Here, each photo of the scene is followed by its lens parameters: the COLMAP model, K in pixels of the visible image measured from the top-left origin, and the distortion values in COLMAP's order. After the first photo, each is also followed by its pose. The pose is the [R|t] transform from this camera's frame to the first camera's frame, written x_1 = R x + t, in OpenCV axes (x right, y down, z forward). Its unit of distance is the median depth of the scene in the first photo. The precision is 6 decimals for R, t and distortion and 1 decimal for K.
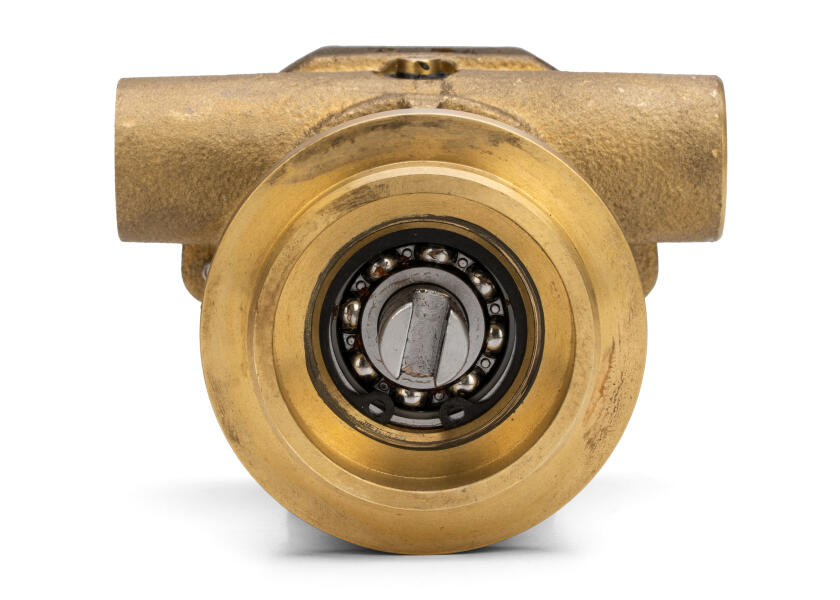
lens RADIAL K [[4400.2, 0, 418.8], [0, 4400.2, 300.5], [0, 0, 1]] dist [-0.156445, 0.000000]
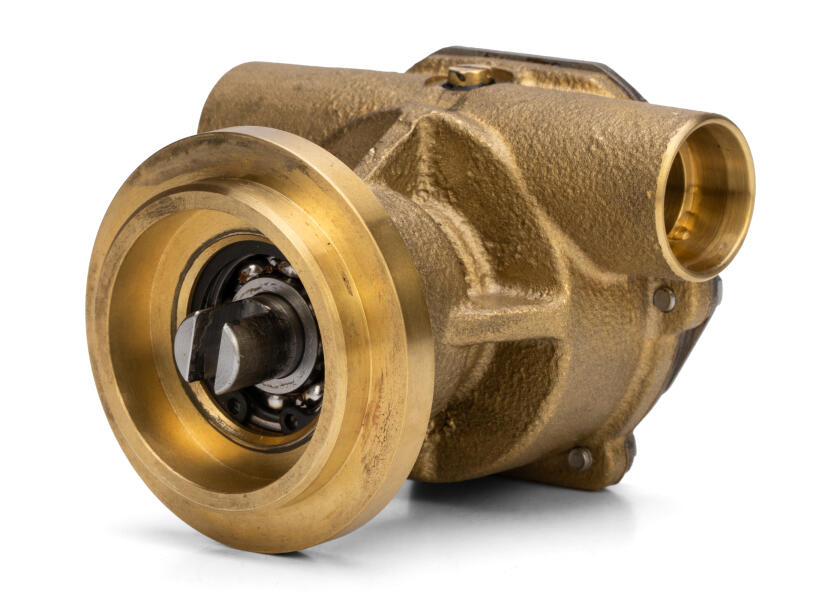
lens RADIAL K [[4400.2, 0, 420.2], [0, 4400.2, 300.0], [0, 0, 1]] dist [-0.156445, 0.000000]
pose [[0.779976, 0.121410, -0.613919, 0.673281], [-0.086088, 0.992490, 0.086903, -0.096591], [0.619860, -0.014932, 0.784571, 0.205184]]
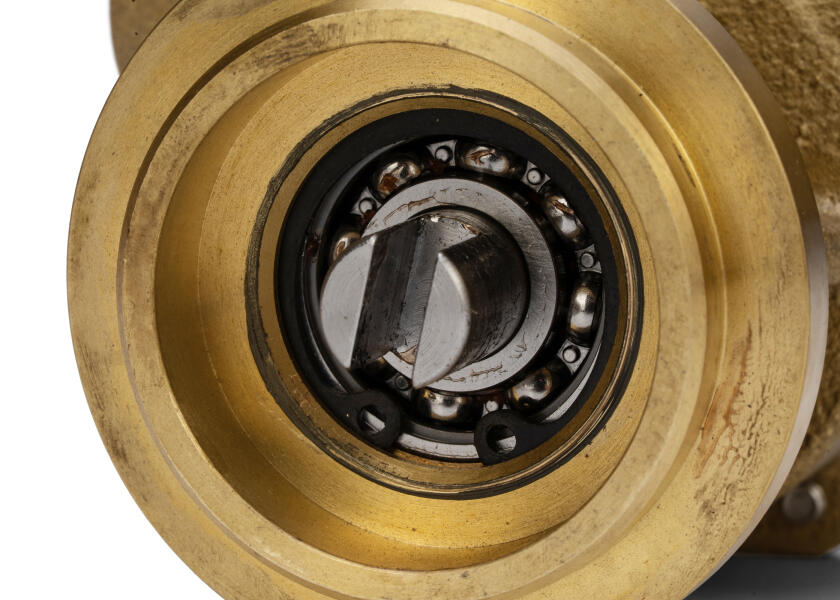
lens RADIAL K [[4400.2, 0, 420.2], [0, 4400.2, 299.7], [0, 0, 1]] dist [-0.156445, 0.000000]
pose [[0.942767, 0.062034, -0.327632, 0.186020], [-0.061152, 0.998044, 0.013003, 0.000960], [0.327798, 0.007776, 0.944716, 0.461358]]
